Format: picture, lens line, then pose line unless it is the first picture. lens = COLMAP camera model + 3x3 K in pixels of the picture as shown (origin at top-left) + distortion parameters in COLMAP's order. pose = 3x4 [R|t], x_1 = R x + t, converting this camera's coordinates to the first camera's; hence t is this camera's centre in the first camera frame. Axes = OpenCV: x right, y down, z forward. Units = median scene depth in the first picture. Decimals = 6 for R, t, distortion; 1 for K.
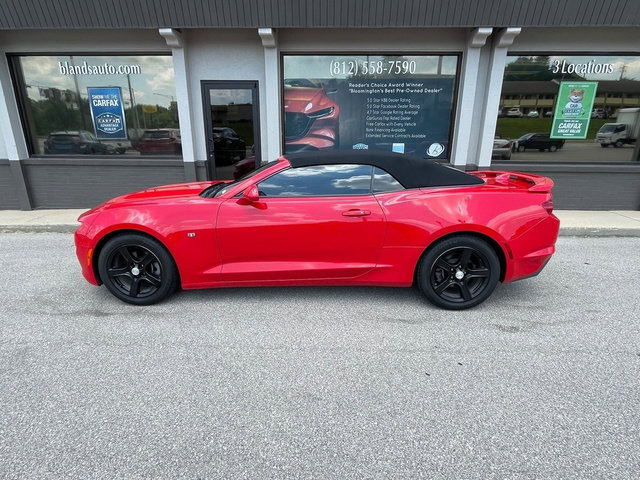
lens RADIAL K [[348.2, 0, 318.9], [0, 348.2, 236.5], [0, 0, 1]] dist [0.000576, -0.002140]
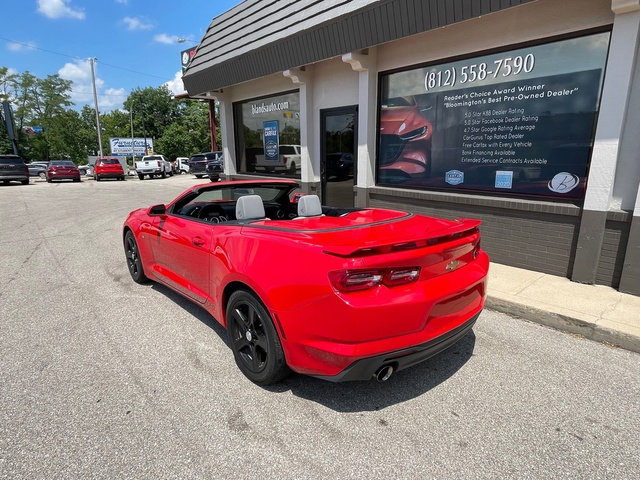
lens RADIAL K [[364.6, 0, 320.7], [0, 364.6, 237.6], [0, 0, 1]] dist [-0.002375, 0.000403]
pose [[0.692338, 0.156489, -0.704400, 0.524474], [-0.195949, 0.980291, 0.025187, -0.081991], [0.694458, 0.120589, 0.709356, 0.235154]]
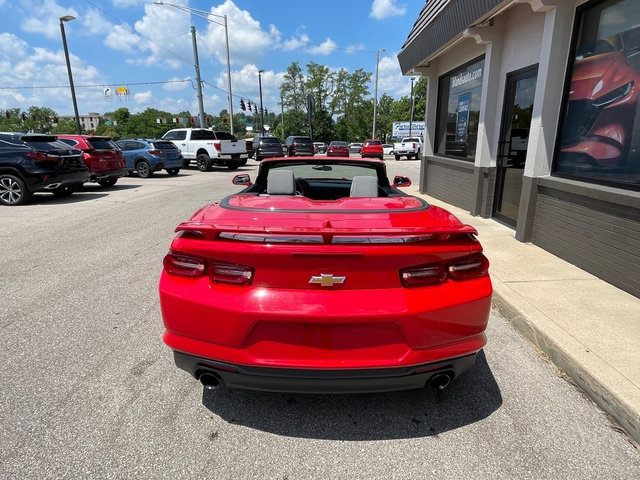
lens RADIAL K [[364.6, 0, 321.3], [0, 364.6, 238.9], [0, 0, 1]] dist [-0.002375, 0.000403]
pose [[0.041832, 0.264219, -0.963555, 0.598568], [-0.276977, 0.929668, 0.242902, -0.160462], [0.959966, 0.256721, 0.112072, 0.560580]]
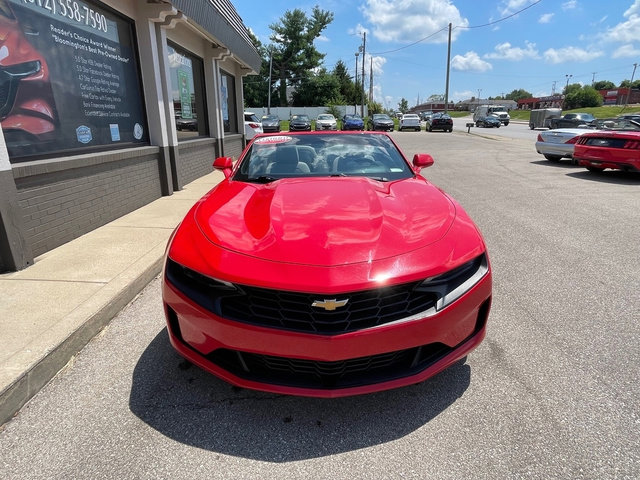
lens RADIAL K [[364.6, 0, 321.5], [0, 364.6, 232.0], [0, 0, 1]] dist [-0.002375, 0.000403]
pose [[-0.050717, -0.293784, 0.954525, -0.626254], [0.284878, 0.911793, 0.295768, -0.163716], [-0.957221, 0.286924, 0.037449, 0.620542]]
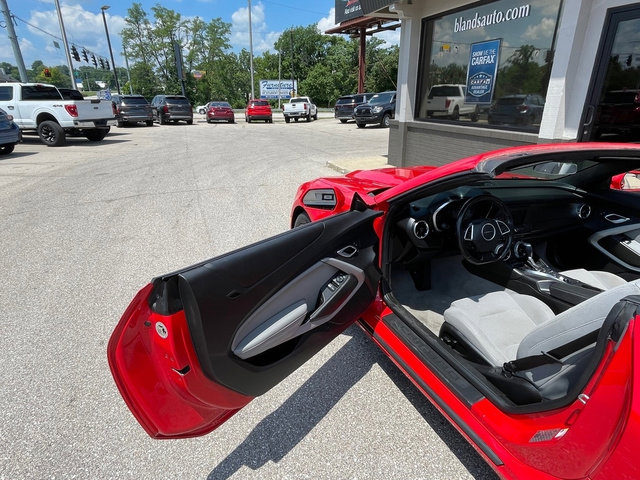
lens RADIAL K [[364.6, 0, 321.1], [0, 364.6, 235.5], [0, 0, 1]] dist [-0.002375, 0.000403]
pose [[0.399741, 0.323030, -0.857822, 0.140441], [-0.256351, 0.937900, 0.233727, -0.089080], [0.880052, 0.126473, 0.457726, 0.301221]]
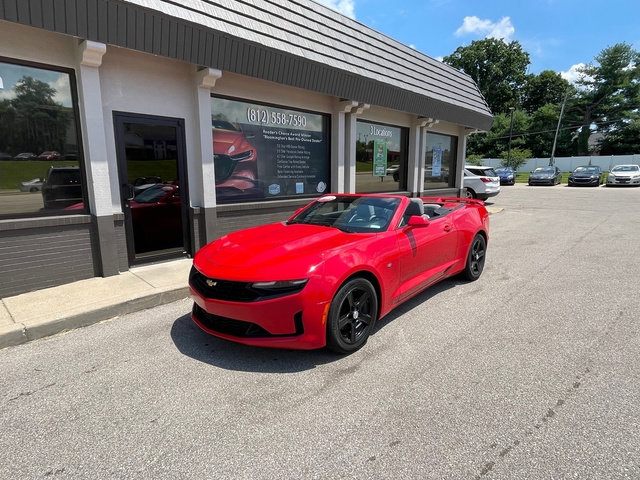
lens RADIAL K [[364.6, 0, 320.2], [0, 364.6, 236.5], [0, 0, 1]] dist [-0.002375, 0.000403]
pose [[0.653505, -0.138441, 0.744154, -0.668677], [0.221996, 0.974953, -0.013575, -0.062715], [-0.723636, 0.174071, 0.667870, 0.174128]]
